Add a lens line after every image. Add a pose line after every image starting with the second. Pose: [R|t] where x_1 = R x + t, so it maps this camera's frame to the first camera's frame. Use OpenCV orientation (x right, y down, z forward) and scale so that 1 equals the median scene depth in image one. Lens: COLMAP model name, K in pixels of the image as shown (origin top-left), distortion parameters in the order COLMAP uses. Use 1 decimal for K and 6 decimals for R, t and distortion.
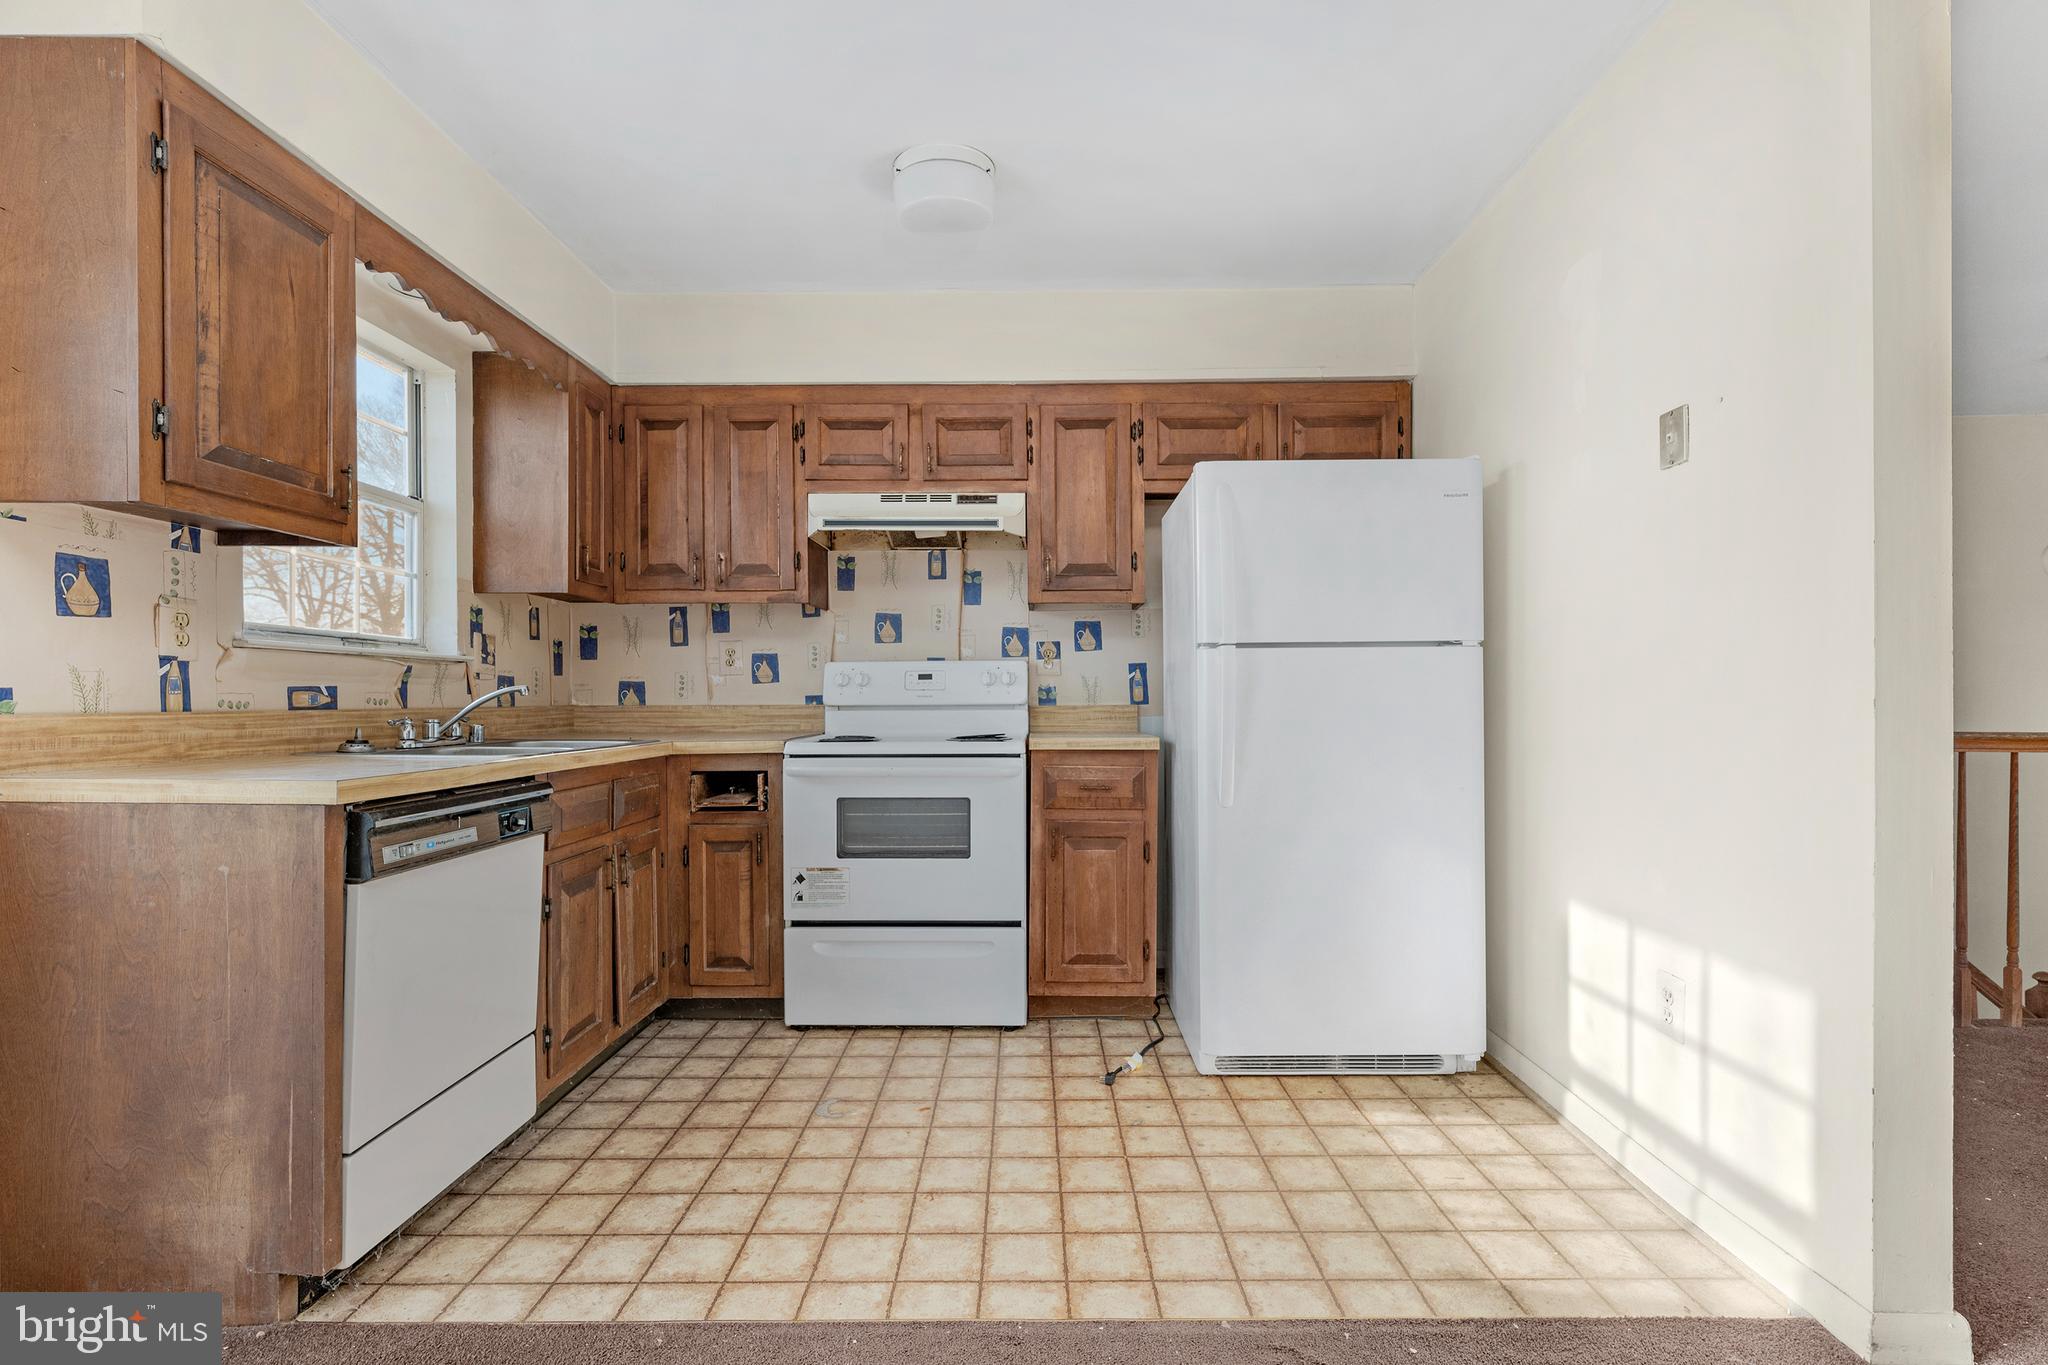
lens RADIAL K [[940.7, 0, 1019.4], [0, 940.7, 698.8], [0, 0, 1]] dist [0.003577, 0.000654]
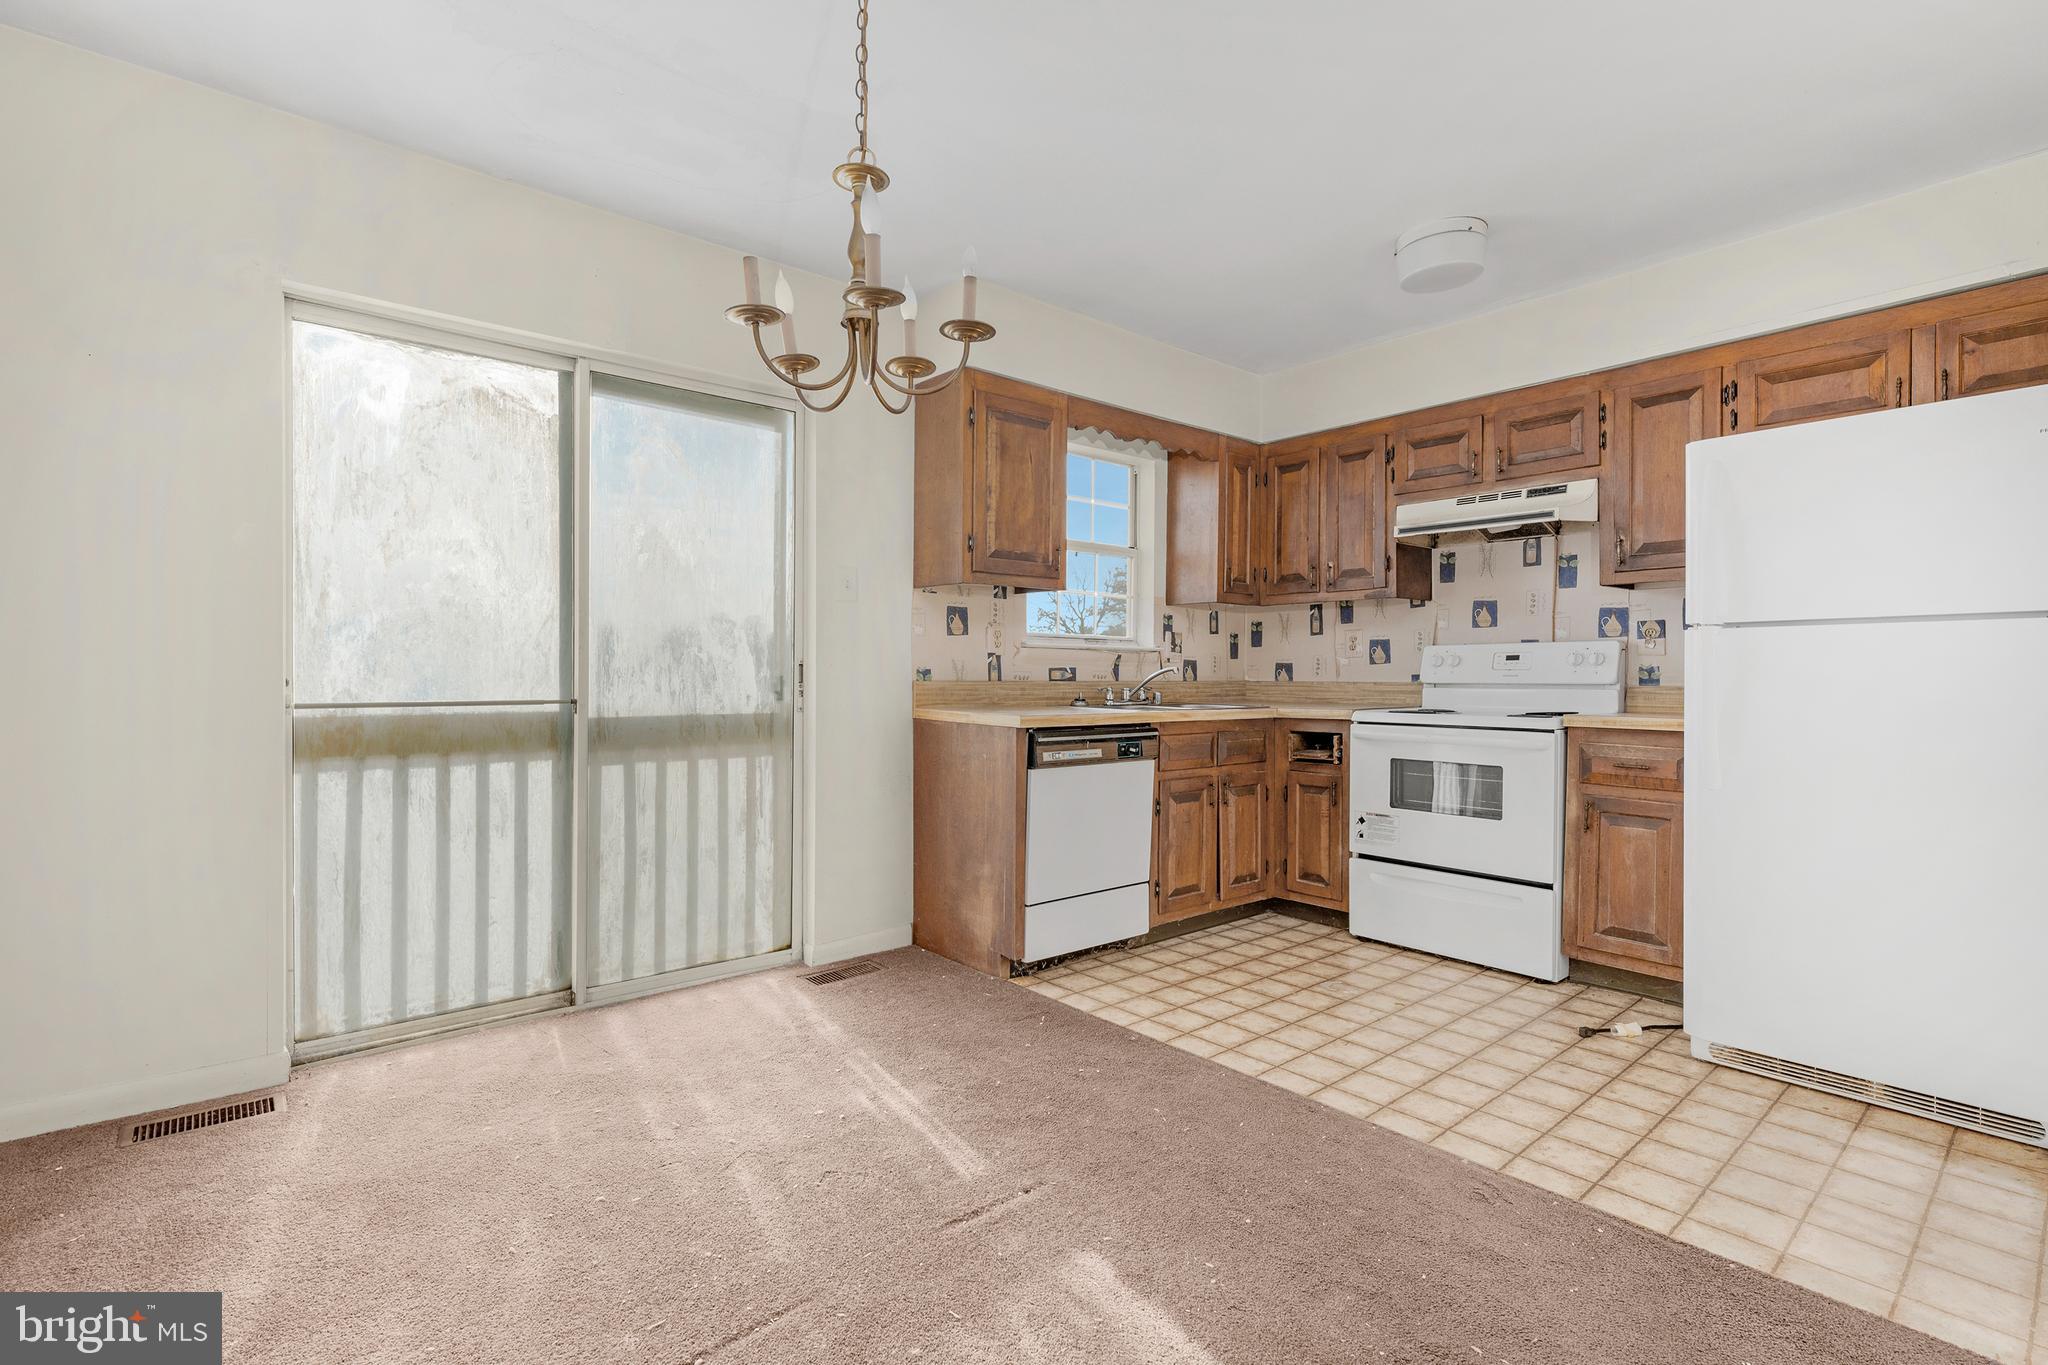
lens RADIAL K [[940.7, 0, 1036.8], [0, 940.7, 685.7], [0, 0, 1]] dist [0.003577, 0.000654]
pose [[0.666343, 0.013978, -0.745514, 0.421017], [-0.006768, 0.999896, 0.012699, -0.001368], [0.745614, -0.003416, 0.666369, -0.163055]]
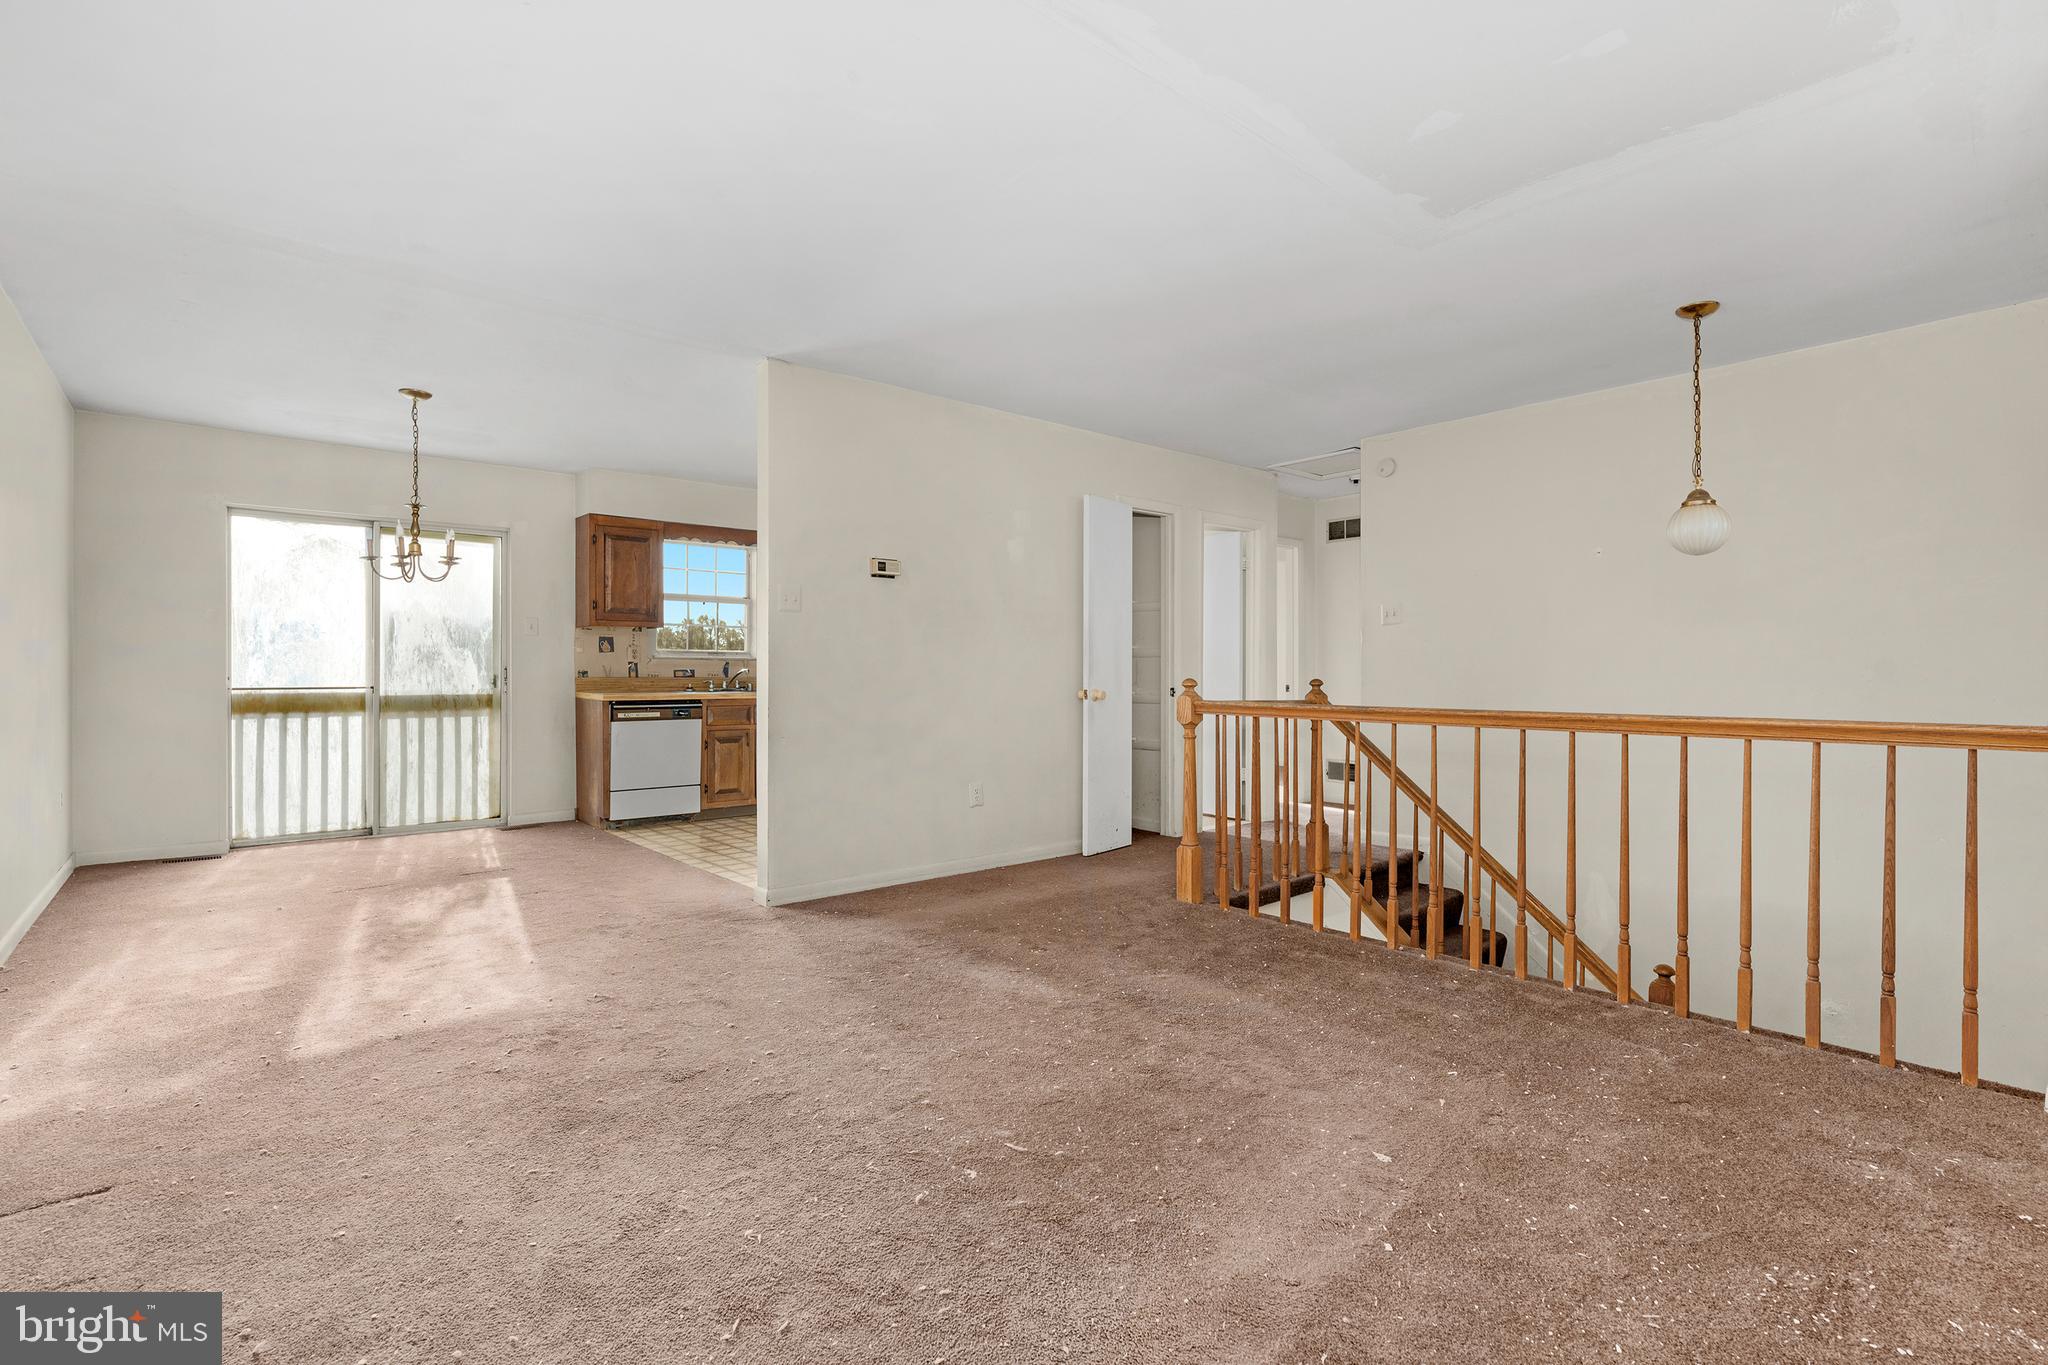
lens RADIAL K [[940.7, 0, 1028.4], [0, 940.7, 668.5], [0, 0, 1]] dist [0.003577, 0.000654]
pose [[0.660053, -0.000905, -0.751218, 1.840959], [-0.003462, 0.999985, -0.004247, -0.006417], [0.751211, 0.005404, 0.660040, -0.147345]]
